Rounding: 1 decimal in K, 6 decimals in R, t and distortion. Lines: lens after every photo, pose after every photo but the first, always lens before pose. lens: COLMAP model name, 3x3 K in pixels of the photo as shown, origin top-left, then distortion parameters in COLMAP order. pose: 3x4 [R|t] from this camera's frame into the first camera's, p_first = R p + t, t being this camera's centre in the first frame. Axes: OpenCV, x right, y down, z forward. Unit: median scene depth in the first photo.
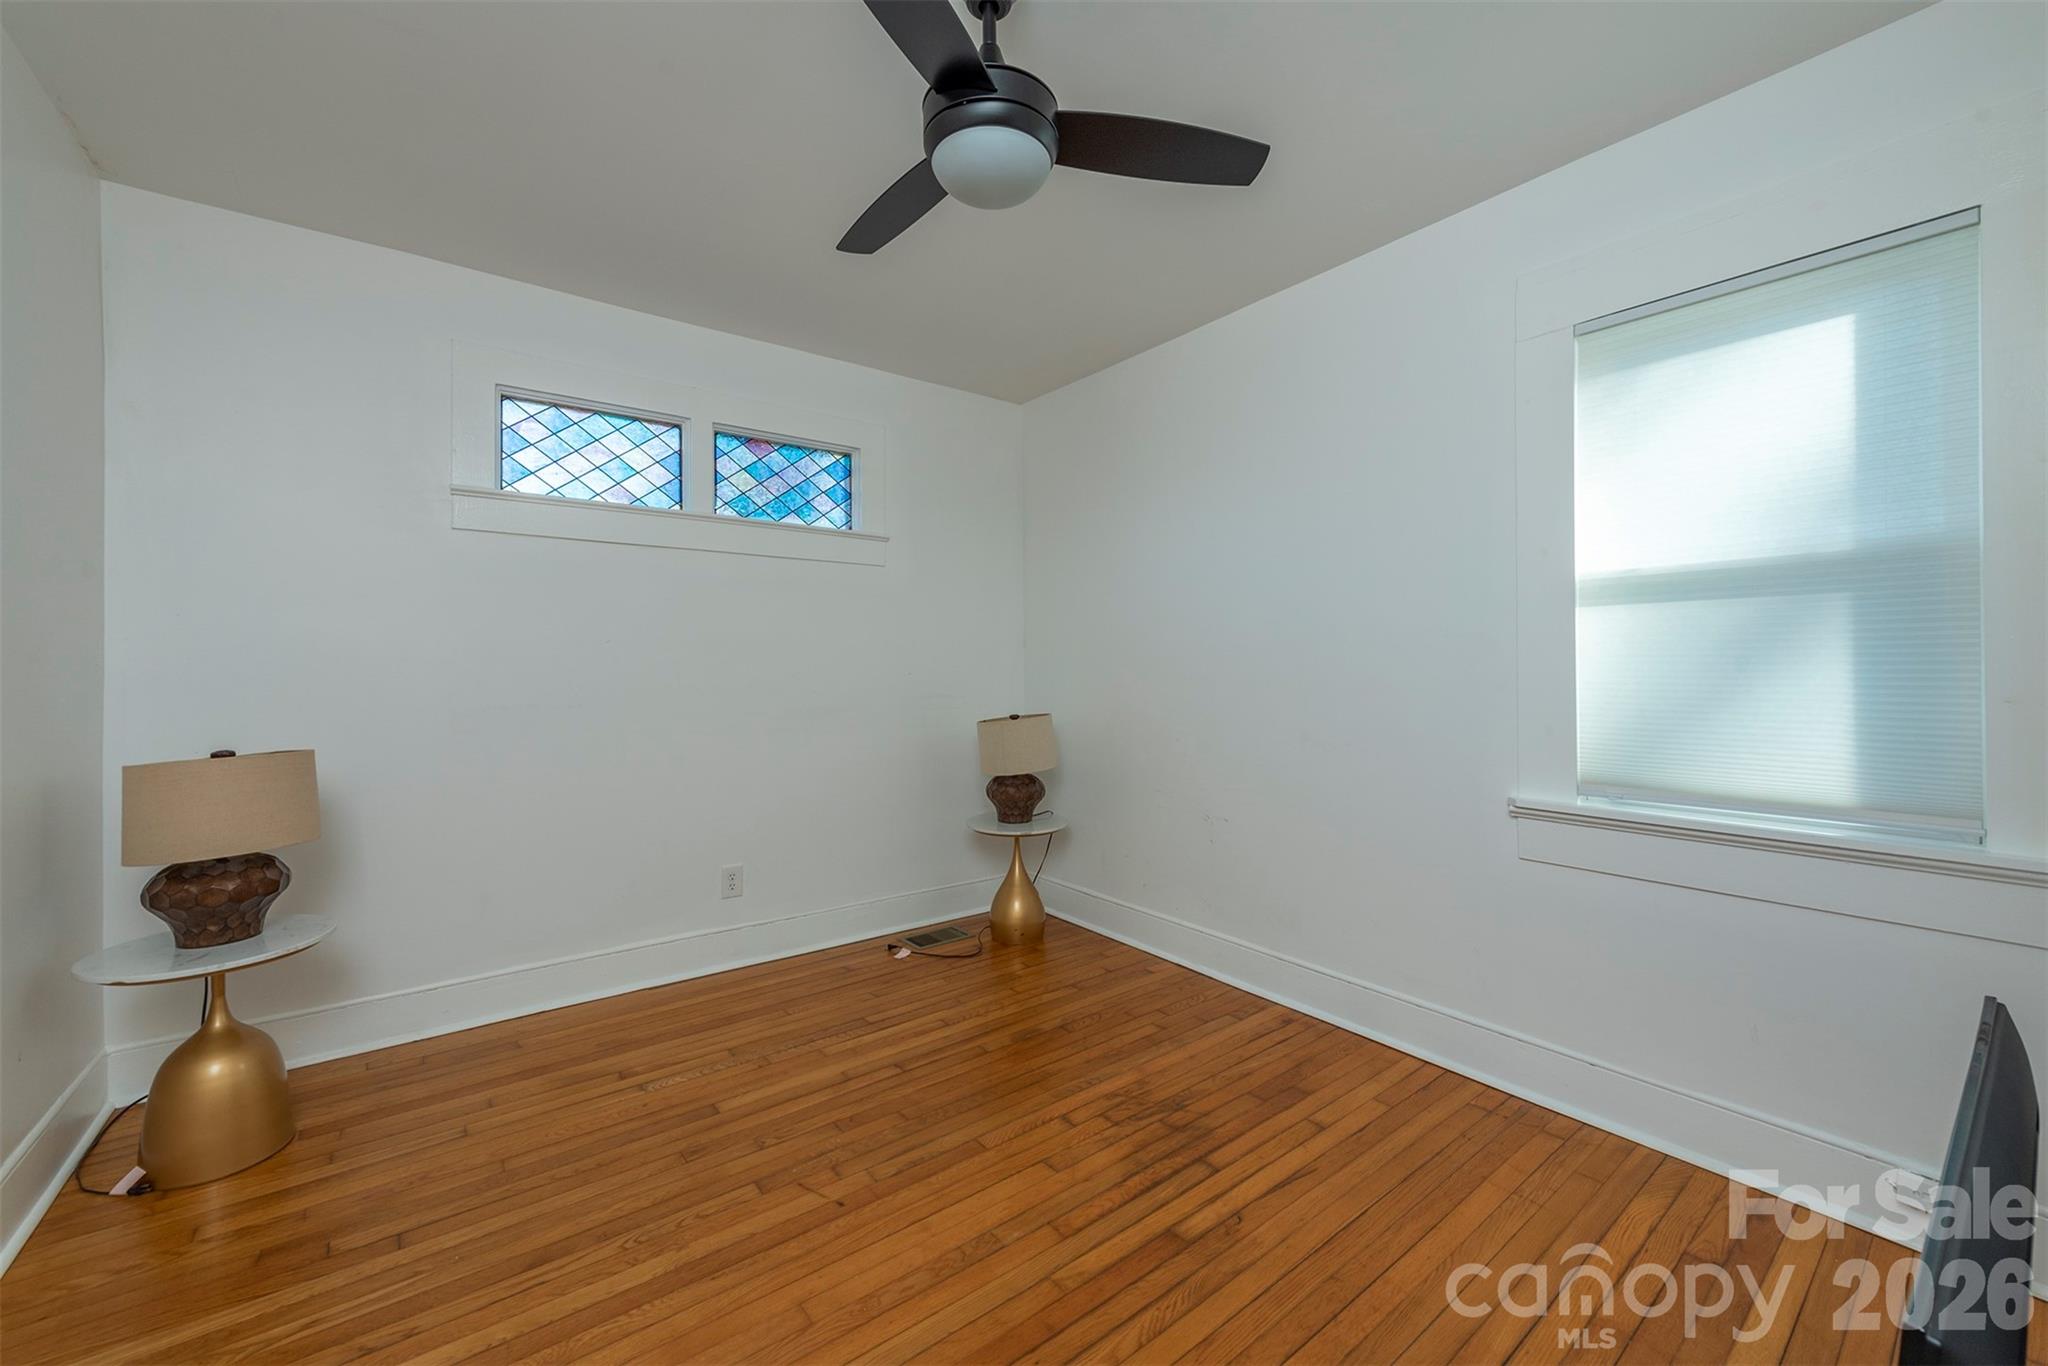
lens RADIAL K [[805.6, 0, 1022.3], [0, 805.6, 674.4], [0, 0, 1]] dist [0.011289, -0.002942]
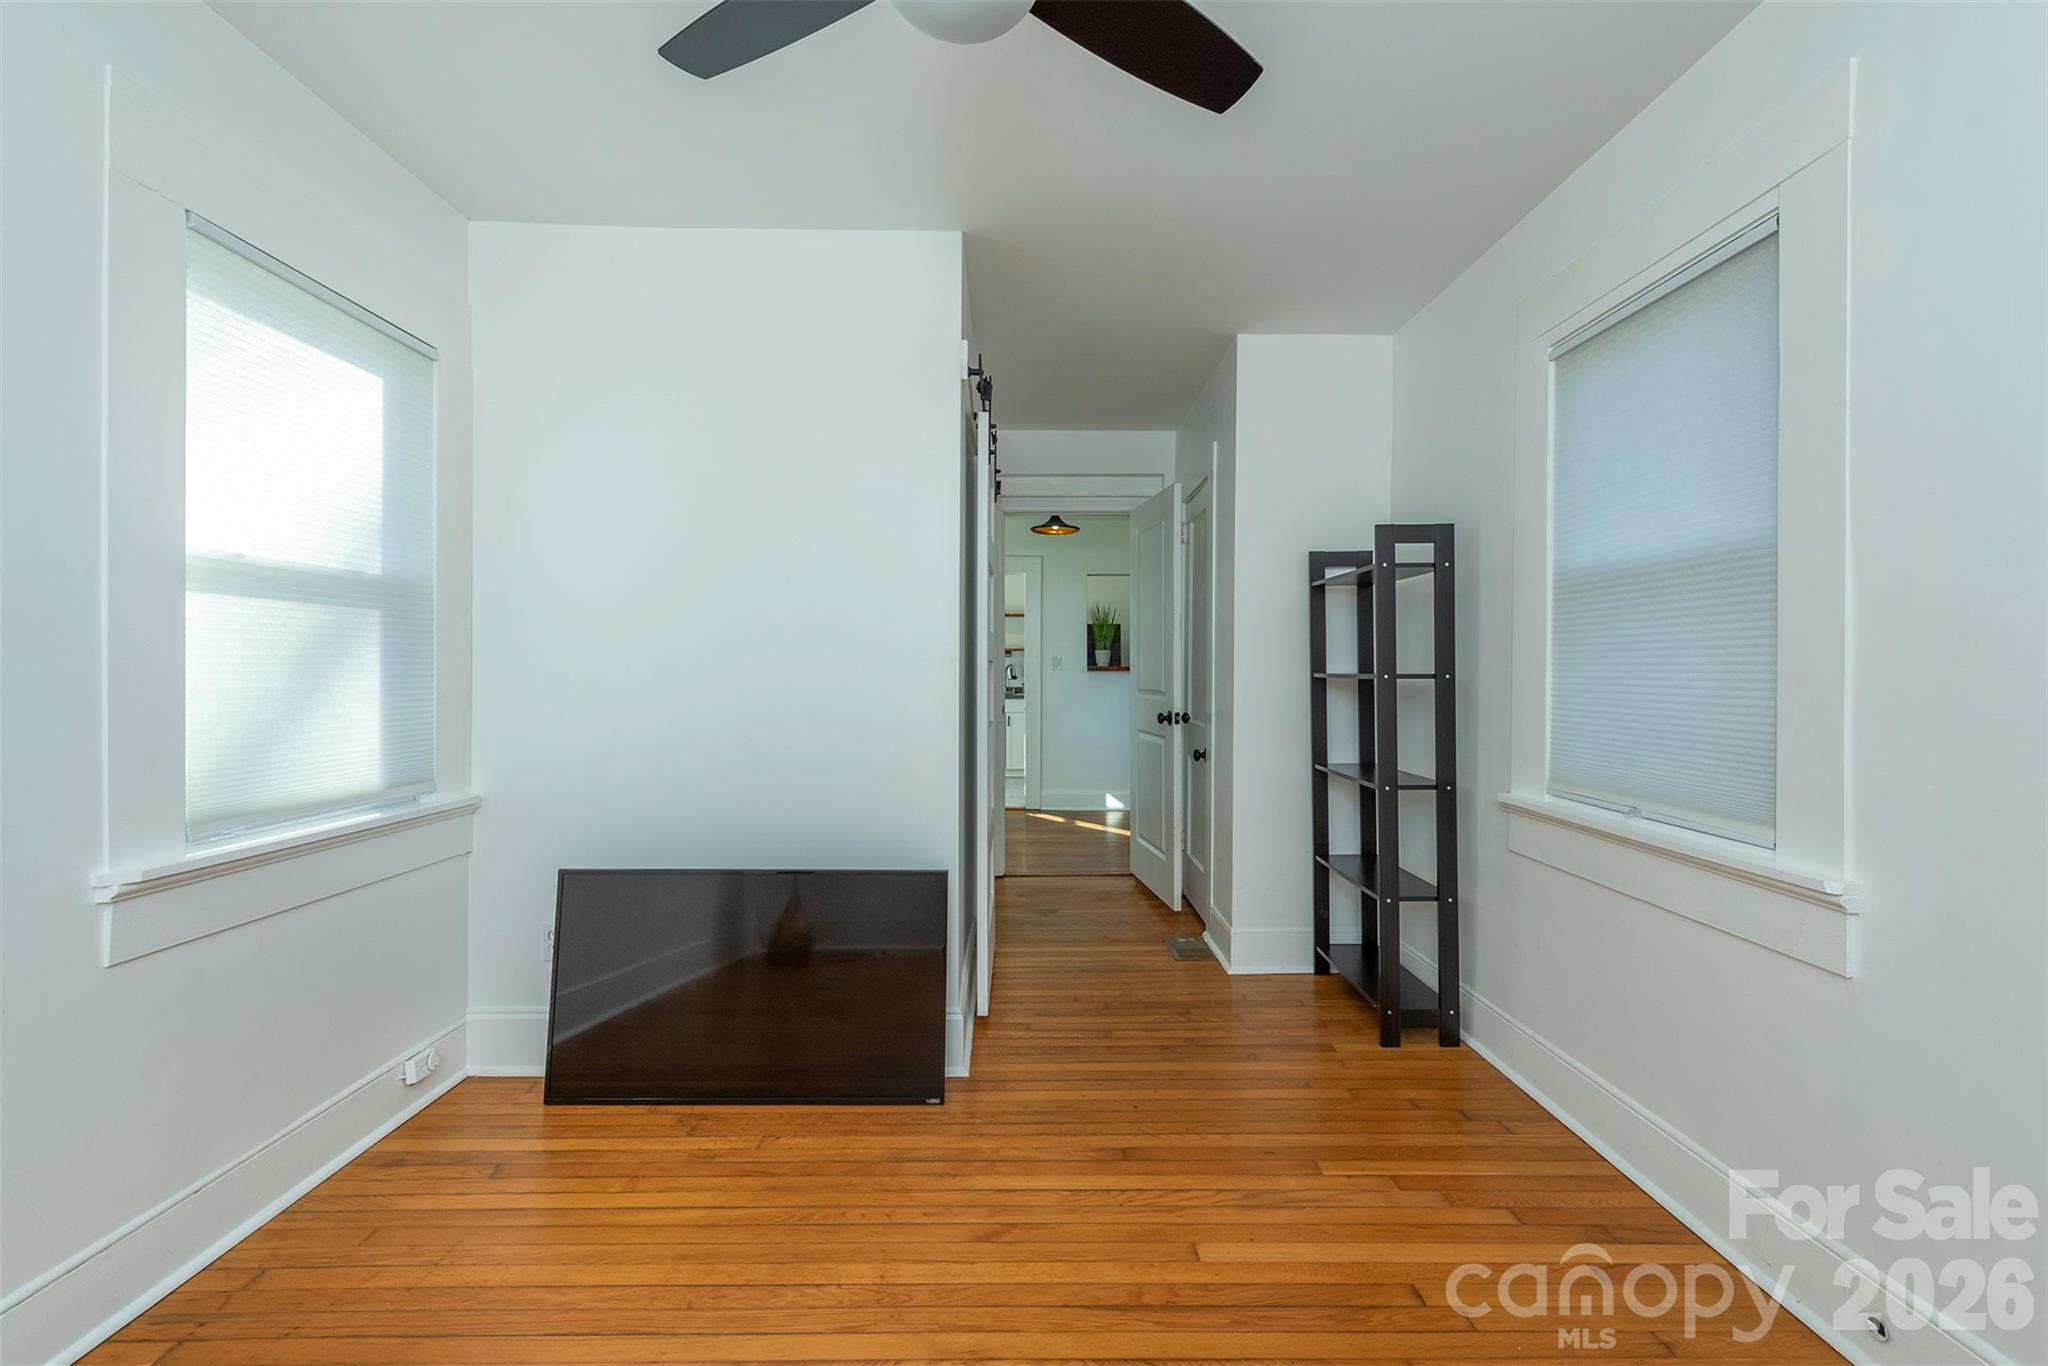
lens RADIAL K [[835.6, 0, 1026.1], [0, 835.6, 674.9], [0, 0, 1]] dist [0.003087, -0.001100]
pose [[-0.789871, -0.001789, 0.613271, -0.433891], [0.000509, 0.999993, 0.003574, -0.009184], [-0.613273, 0.003135, -0.789865, 1.250064]]
